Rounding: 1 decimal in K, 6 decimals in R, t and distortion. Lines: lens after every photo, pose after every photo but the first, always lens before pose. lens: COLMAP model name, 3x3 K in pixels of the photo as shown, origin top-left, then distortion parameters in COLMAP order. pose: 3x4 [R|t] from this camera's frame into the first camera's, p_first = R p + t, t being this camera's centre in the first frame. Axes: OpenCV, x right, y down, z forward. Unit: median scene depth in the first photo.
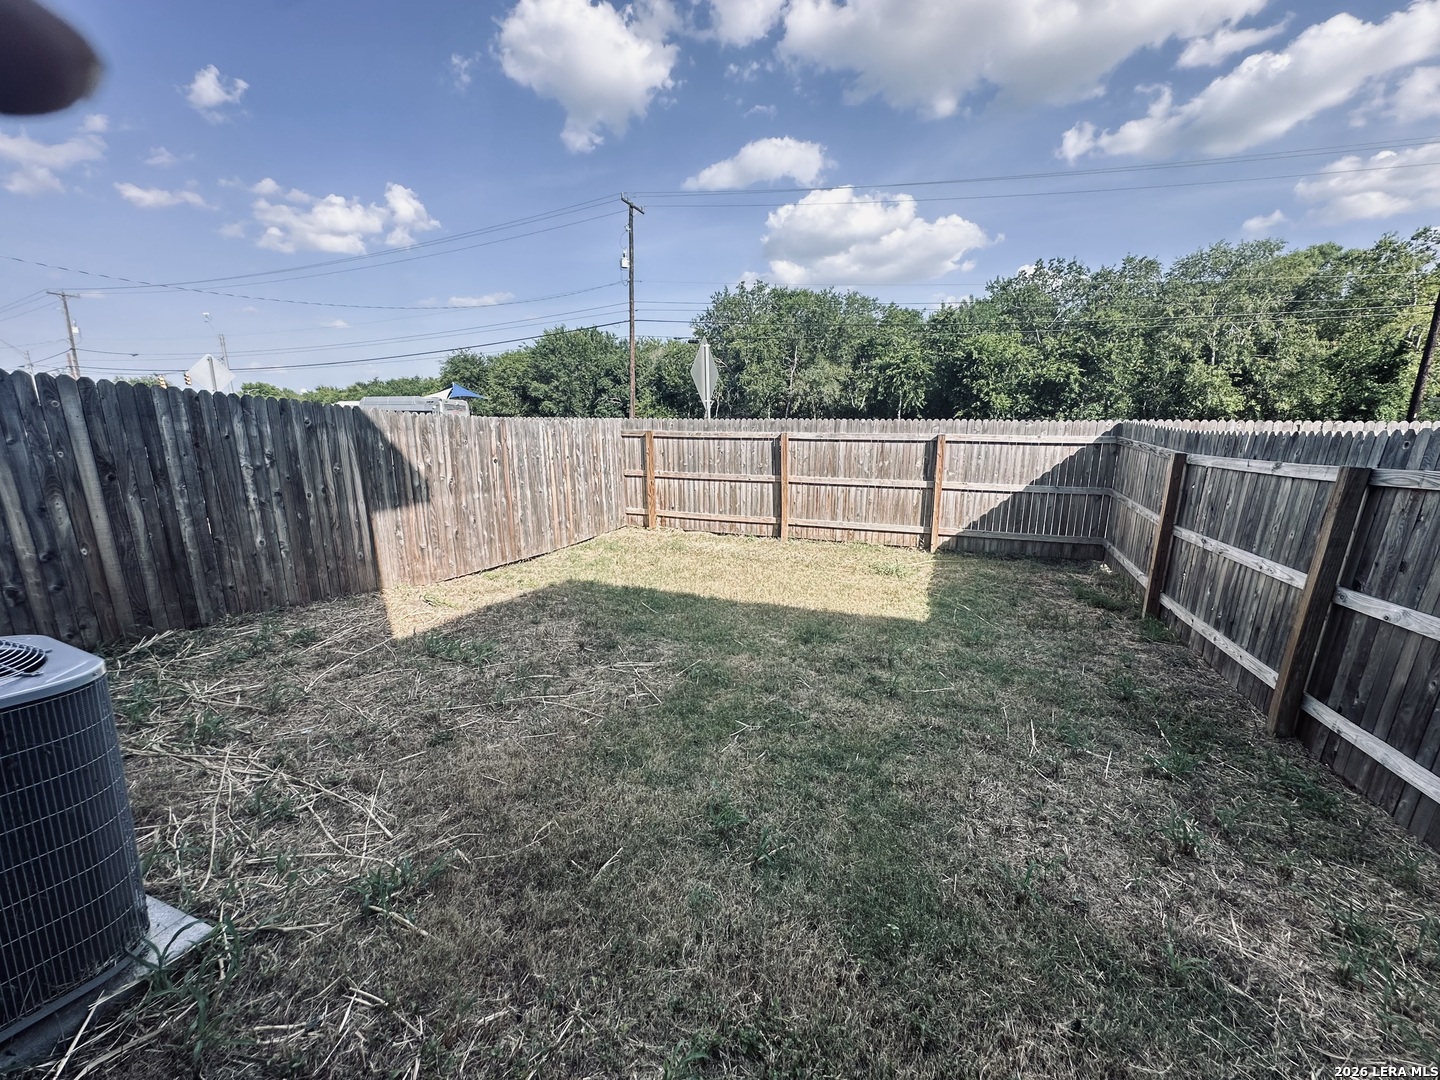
lens RADIAL K [[578.3, 0, 718.9], [0, 578.3, 542.2], [0, 0, 1]] dist [-0.002596, 0.000532]
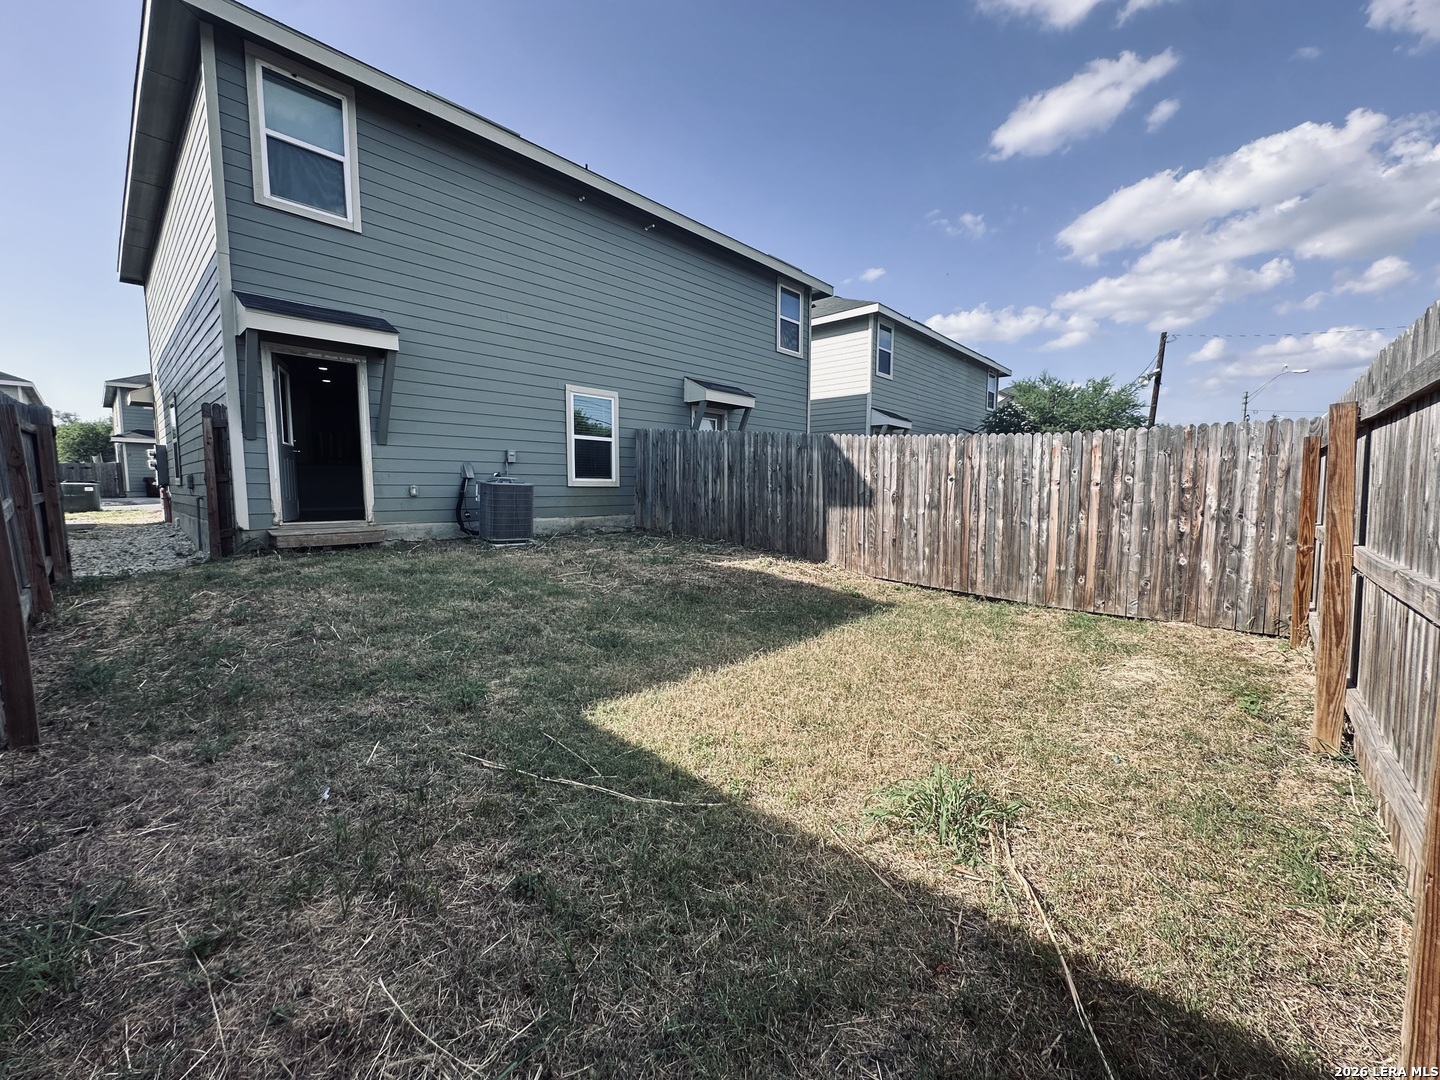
lens RADIAL K [[578.3, 0, 718.9], [0, 578.3, 542.2], [0, 0, 1]] dist [-0.002596, 0.000532]
pose [[-0.372768, 0.077243, -0.924704, 0.716766], [-0.212935, 0.962816, 0.166266, -0.129307], [0.903162, 0.258881, -0.342460, 1.109467]]
